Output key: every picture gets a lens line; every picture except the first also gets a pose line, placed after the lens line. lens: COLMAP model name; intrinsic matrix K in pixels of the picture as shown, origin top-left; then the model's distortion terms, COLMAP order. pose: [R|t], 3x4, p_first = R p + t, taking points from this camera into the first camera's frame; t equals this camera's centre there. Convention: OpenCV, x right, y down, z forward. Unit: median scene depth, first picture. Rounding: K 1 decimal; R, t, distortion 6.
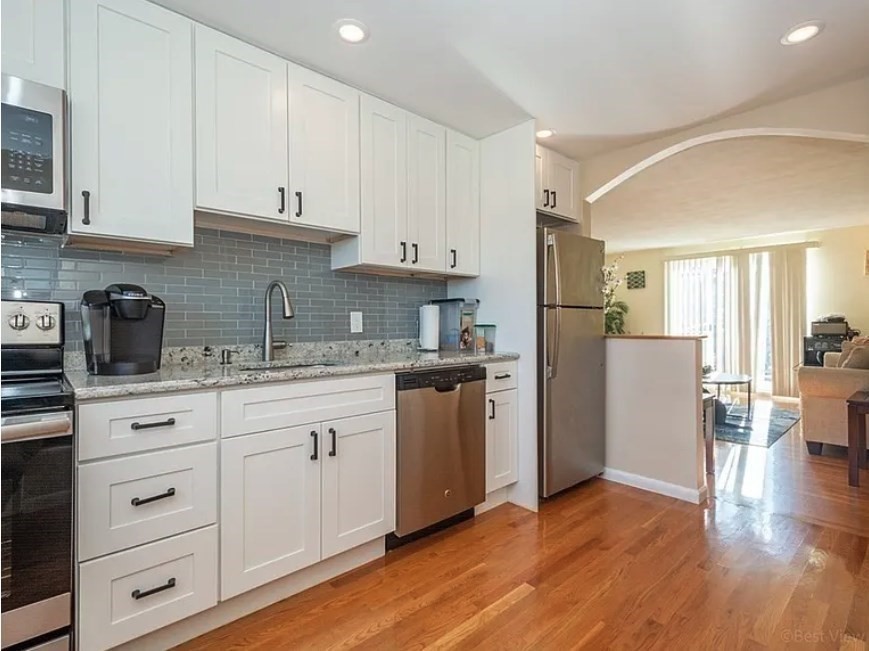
lens RADIAL K [[435.7, 0, 451.3], [0, 435.7, 320.5], [0, 0, 1]] dist [0.008170, -0.005729]
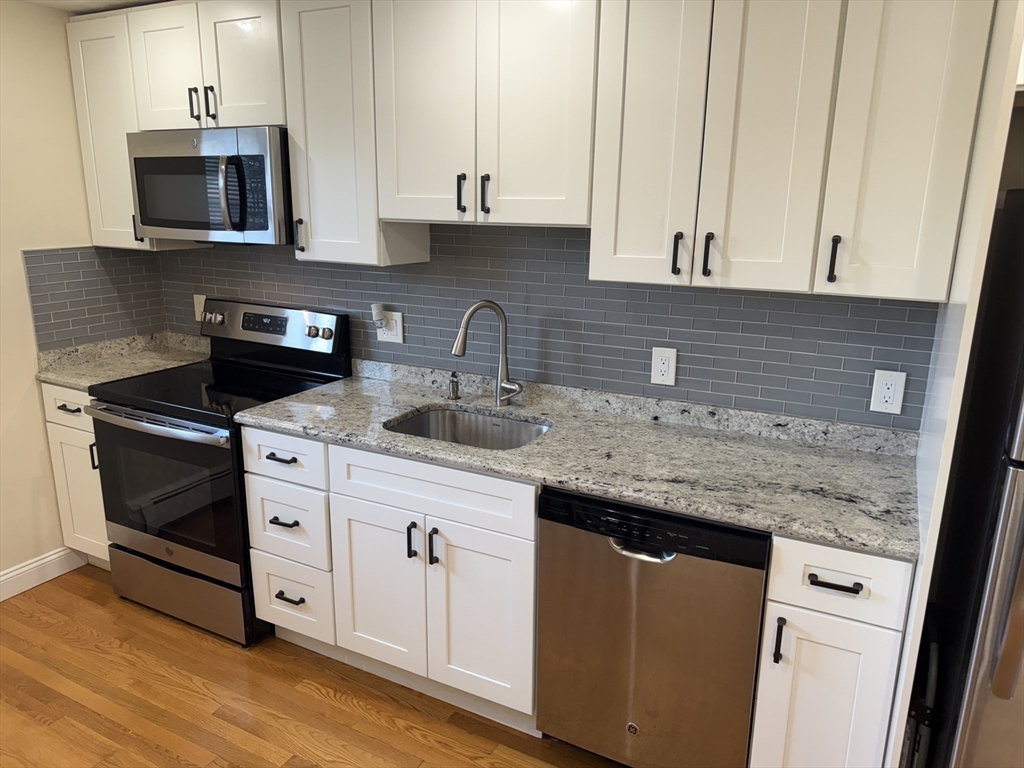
lens RADIAL K [[717.5, 0, 512.0], [0, 717.5, 380.2], [0, 0, 1]] dist [0.079045, -0.090353]
pose [[0.331749, 0.236371, -0.913275, 0.685938], [-0.008747, 0.968830, 0.247572, -0.249608], [0.943327, -0.074143, 0.323476, 0.626983]]
